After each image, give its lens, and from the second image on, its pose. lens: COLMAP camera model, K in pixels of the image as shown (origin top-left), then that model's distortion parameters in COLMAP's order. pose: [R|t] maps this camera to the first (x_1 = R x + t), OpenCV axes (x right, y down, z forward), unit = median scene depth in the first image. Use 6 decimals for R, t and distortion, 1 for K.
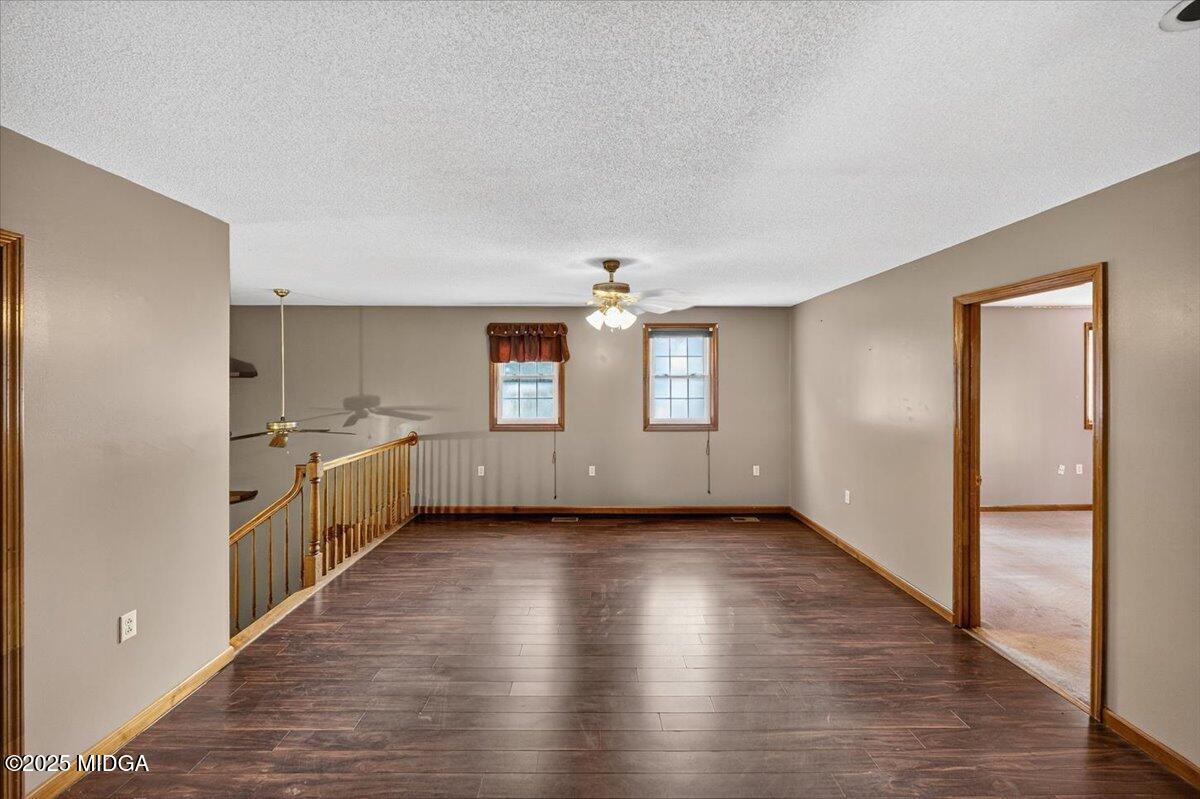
lens RADIAL K [[461.3, 0, 596.5], [0, 461.3, 399.2], [0, 0, 1]] dist [-0.000299, 0.000065]
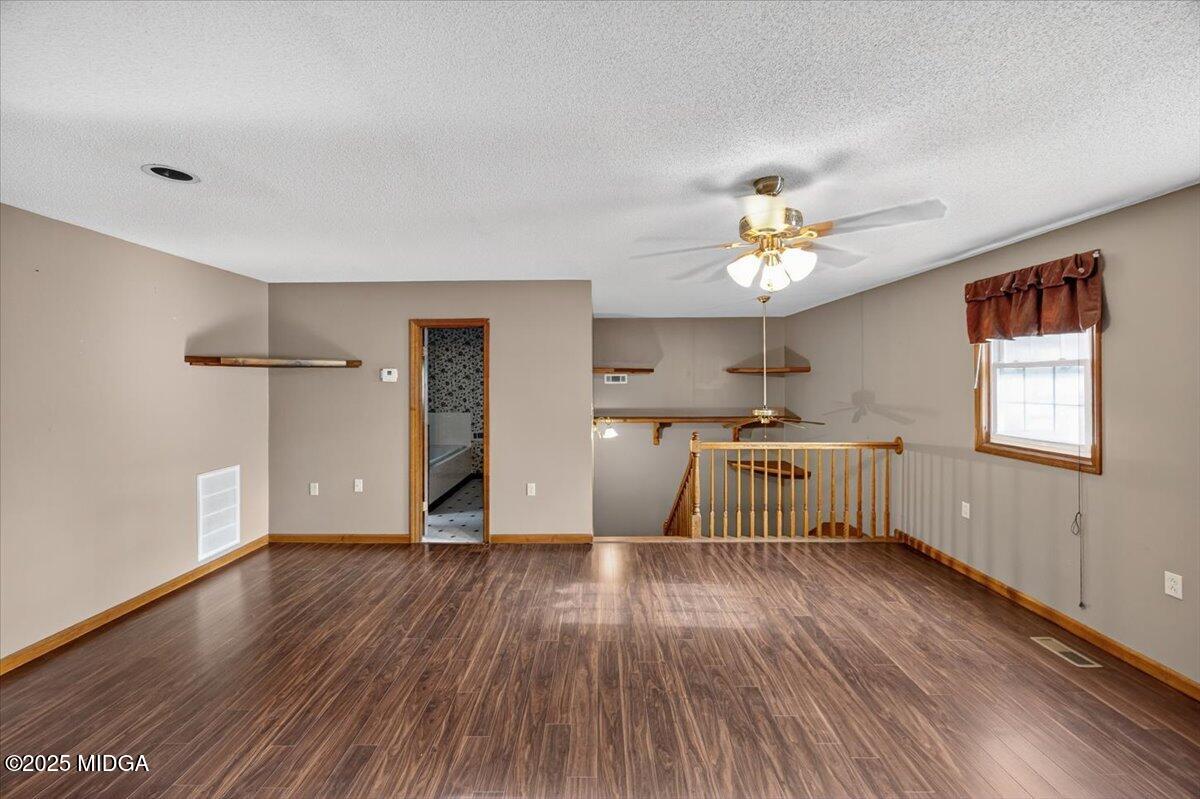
lens RADIAL K [[461.3, 0, 596.5], [0, 461.3, 399.2], [0, 0, 1]] dist [-0.000299, 0.000065]
pose [[-0.014528, 0.045033, -0.998880, 0.407422], [-0.034287, 0.998375, 0.045509, -0.013150], [0.999306, 0.034909, -0.012960, 0.488632]]
